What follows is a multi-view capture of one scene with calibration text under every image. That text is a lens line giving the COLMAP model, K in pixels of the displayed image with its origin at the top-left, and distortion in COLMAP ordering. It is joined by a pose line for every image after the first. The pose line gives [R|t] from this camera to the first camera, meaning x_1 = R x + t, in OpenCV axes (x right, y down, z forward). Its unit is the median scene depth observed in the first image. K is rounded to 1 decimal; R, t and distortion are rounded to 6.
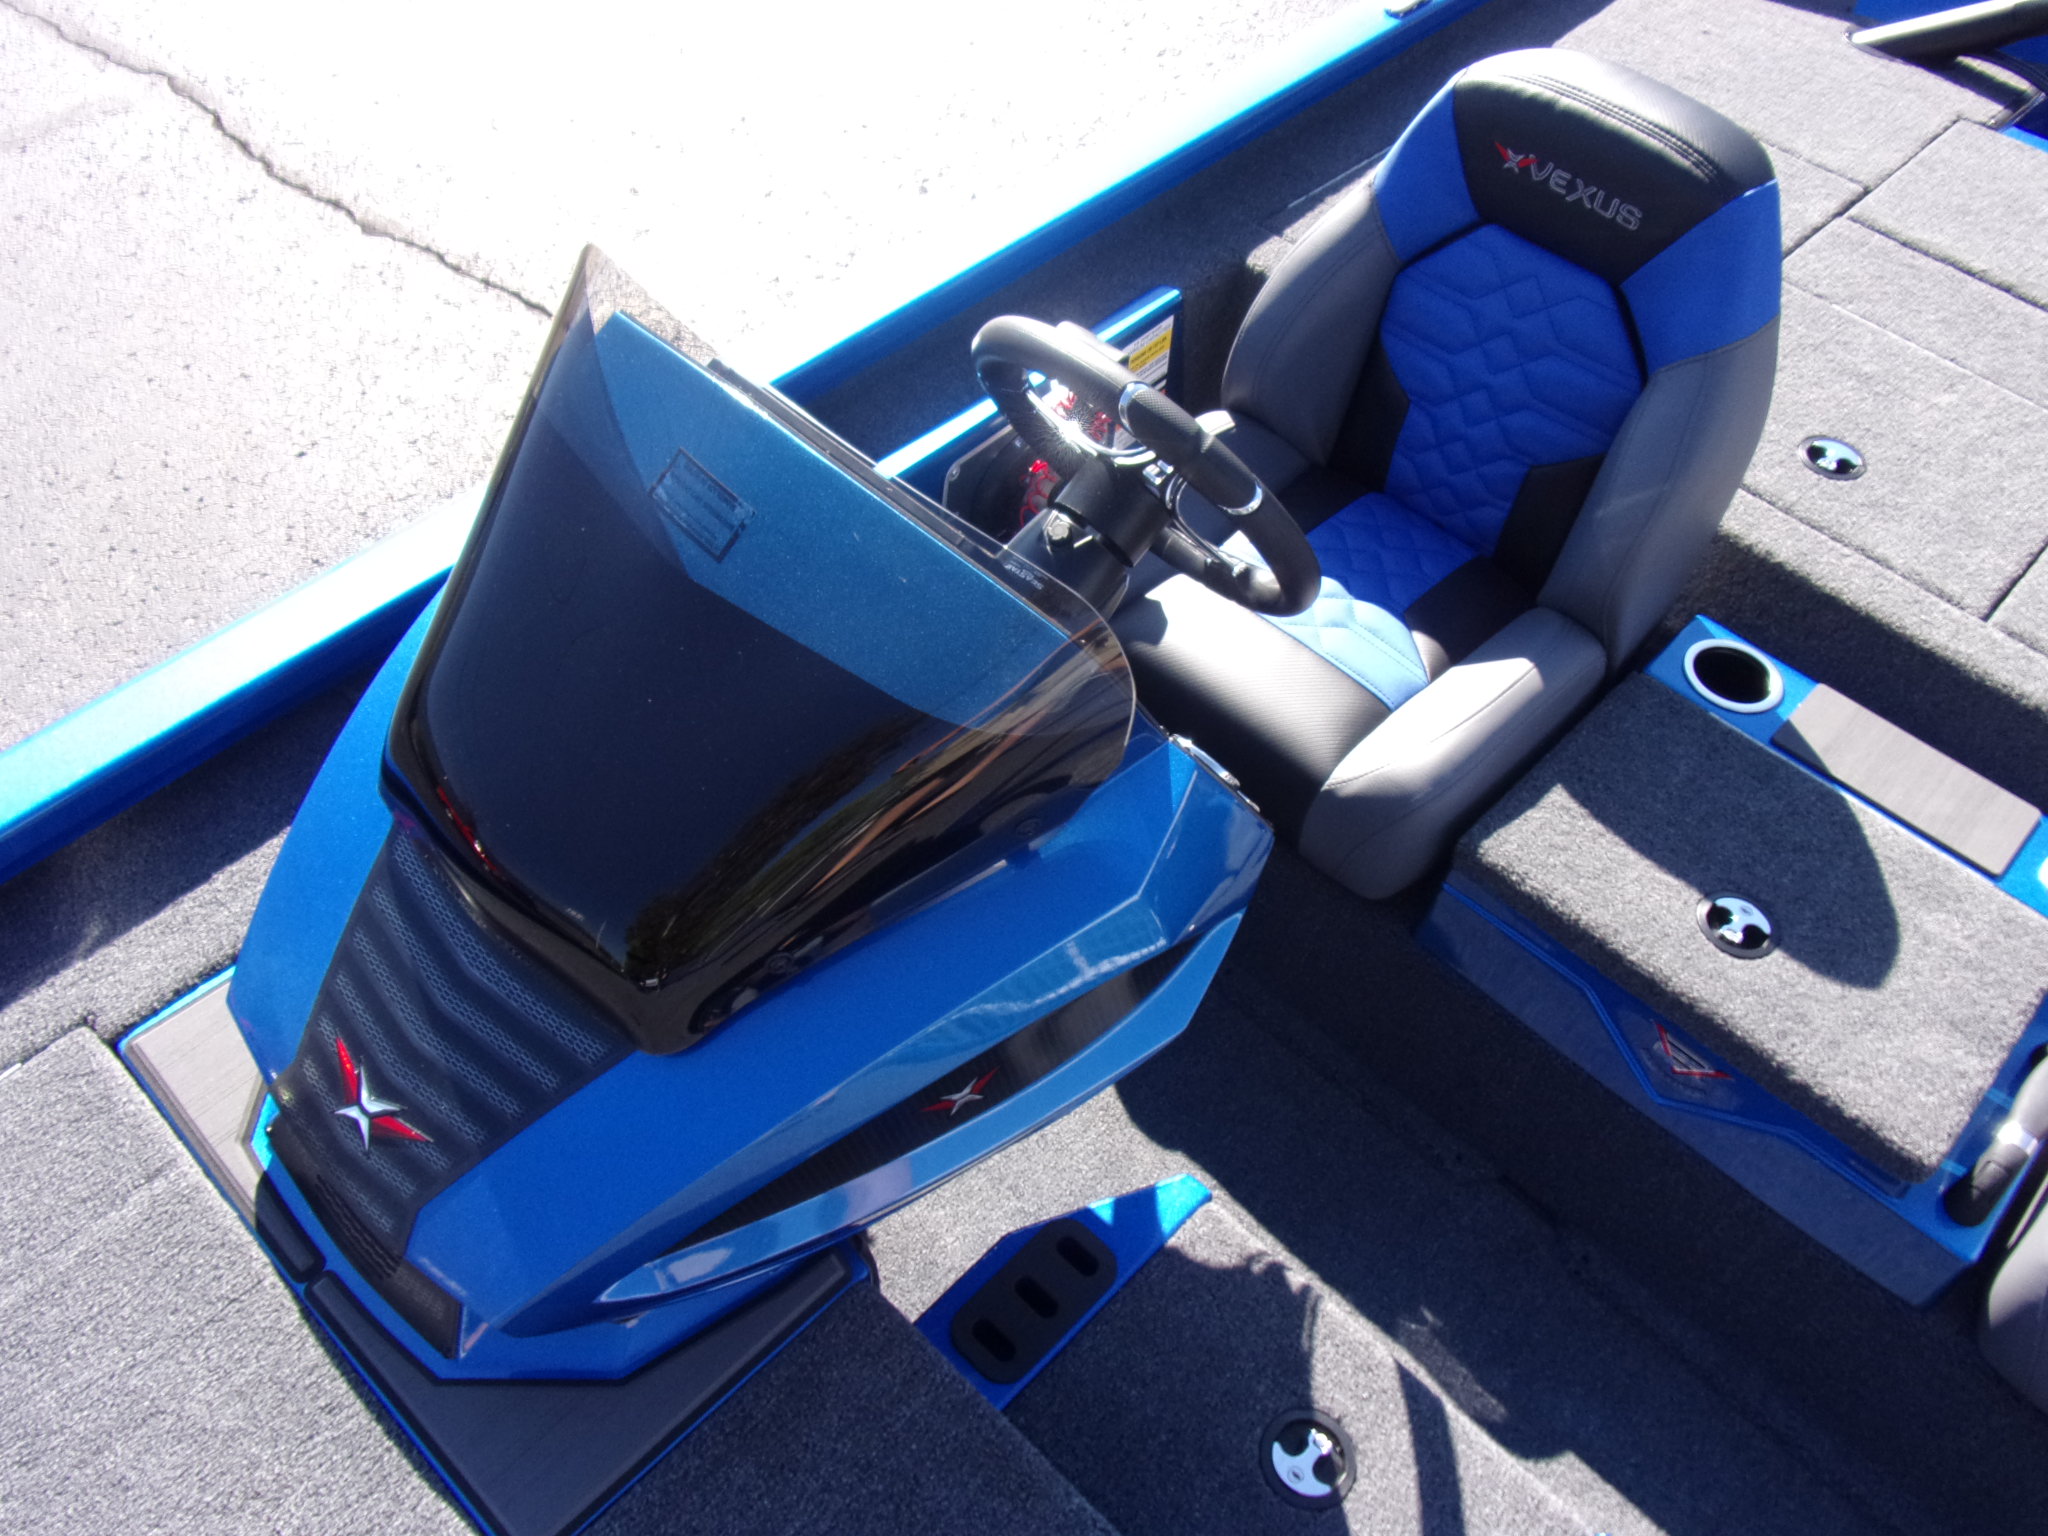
lens RADIAL K [[1623.0, 0, 1028.9], [0, 1623.0, 767.9], [0, 0, 1]] dist [-0.006200, 0.015002]
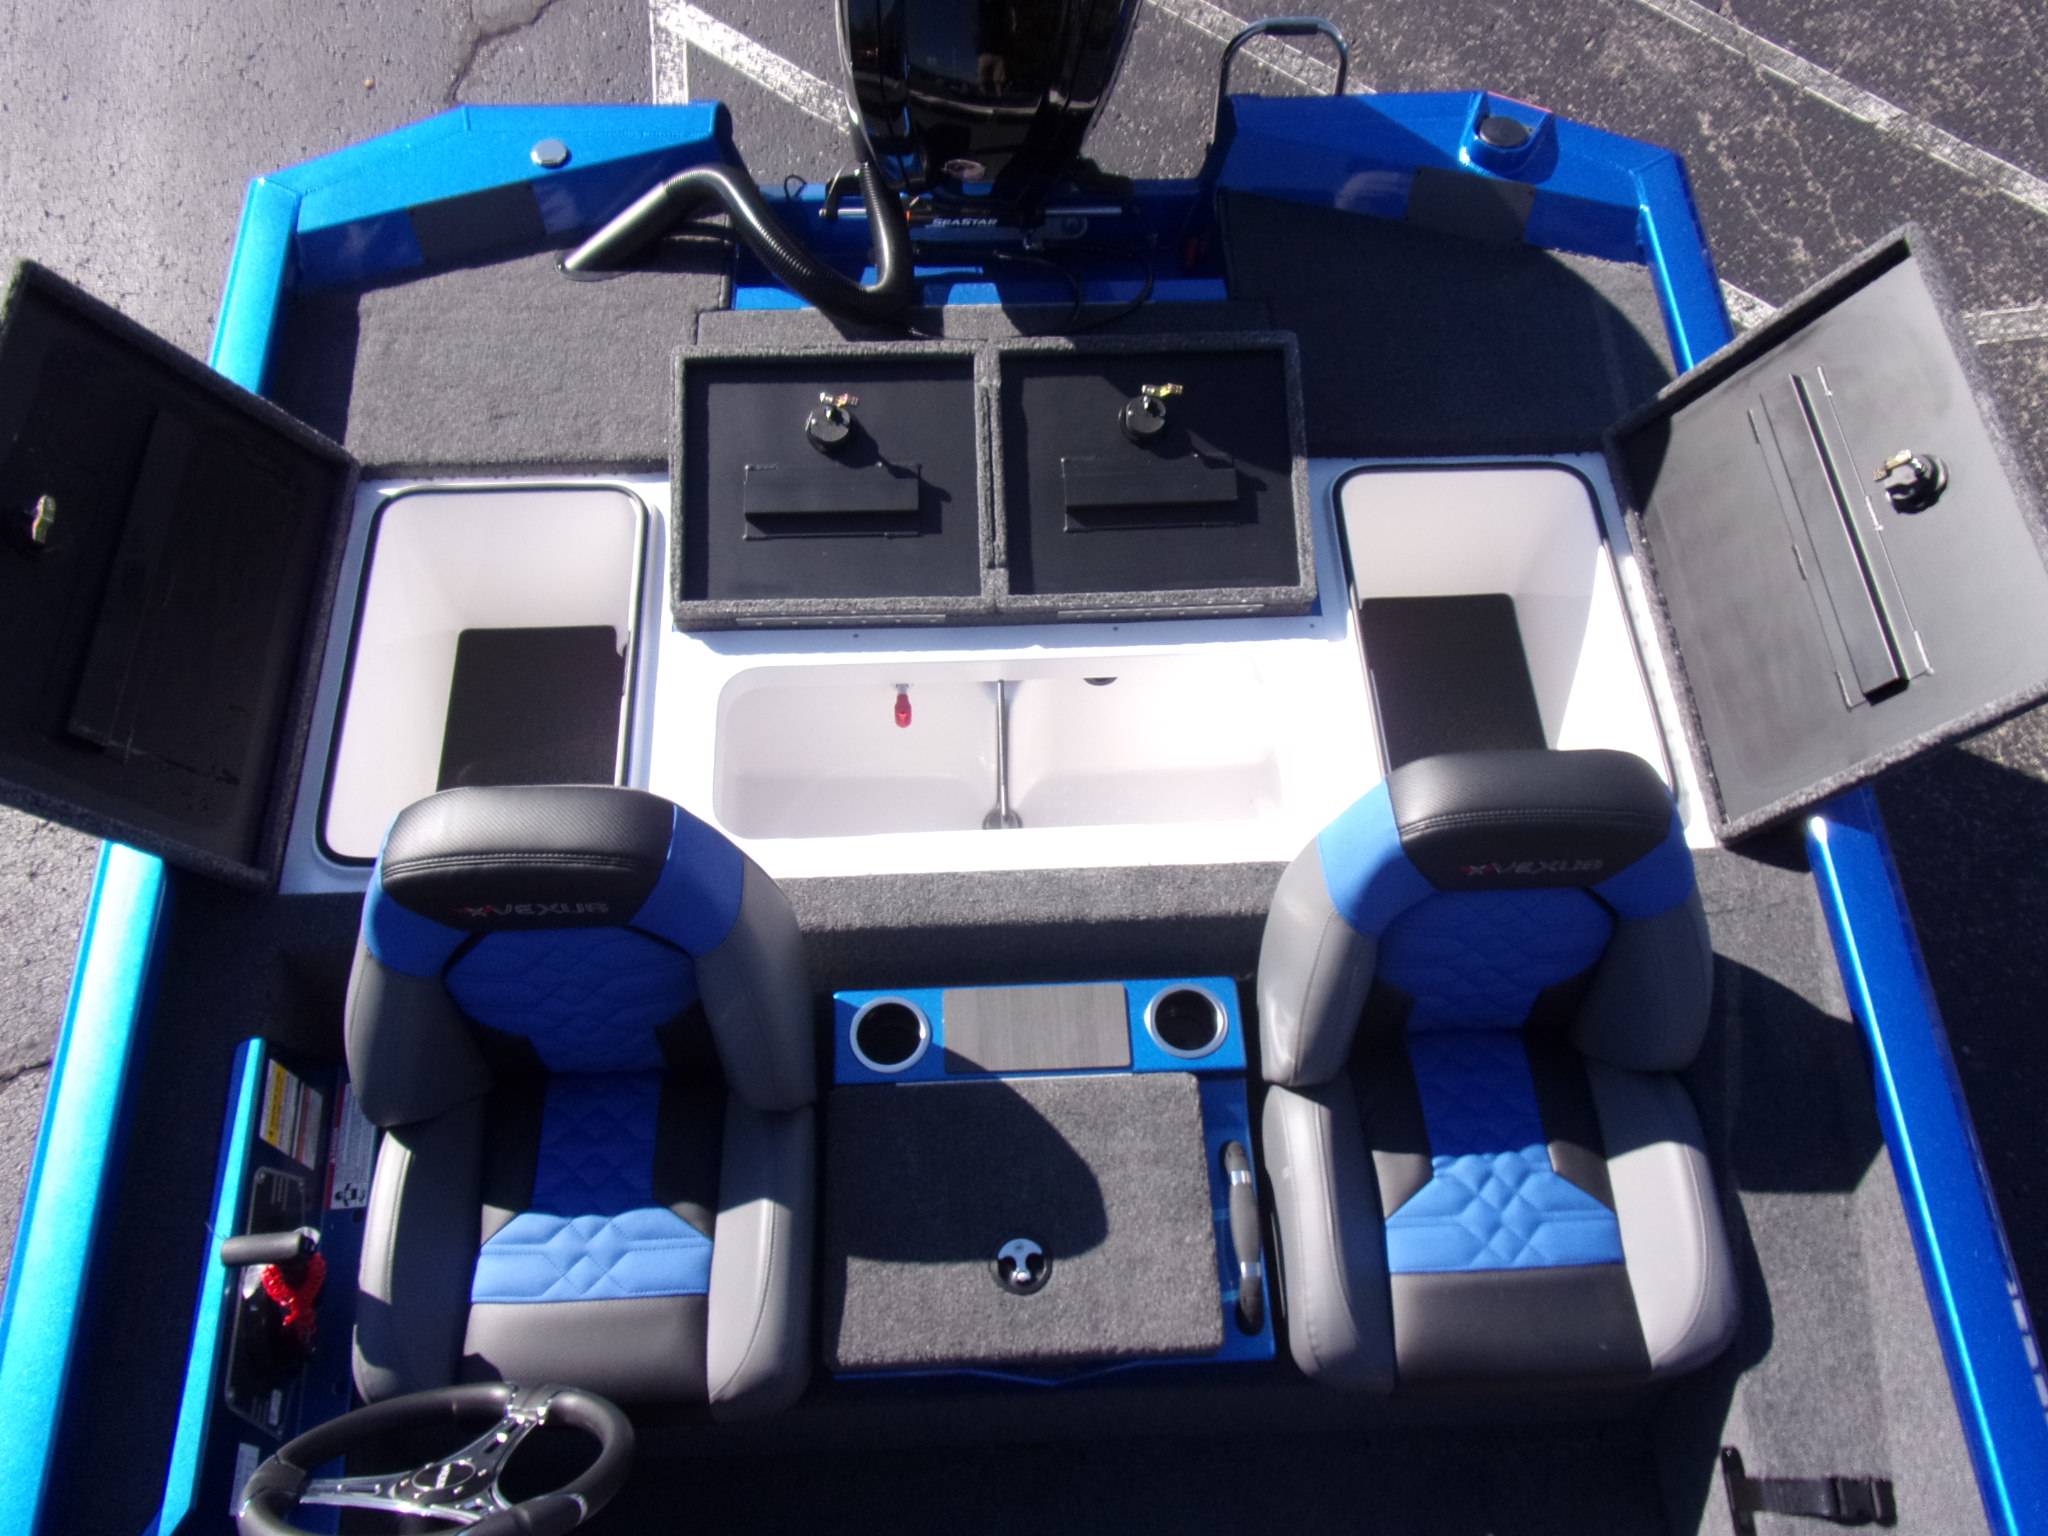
lens RADIAL K [[1635.6, 0, 1028.9], [0, 1635.6, 752.7], [0, 0, 1]] dist [0.000588, -0.001340]
pose [[0.690879, -0.658857, 0.297648, 0.303811], [0.576811, 0.750530, 0.322480, -0.611025], [-0.435862, -0.051108, 0.898561, -0.169557]]
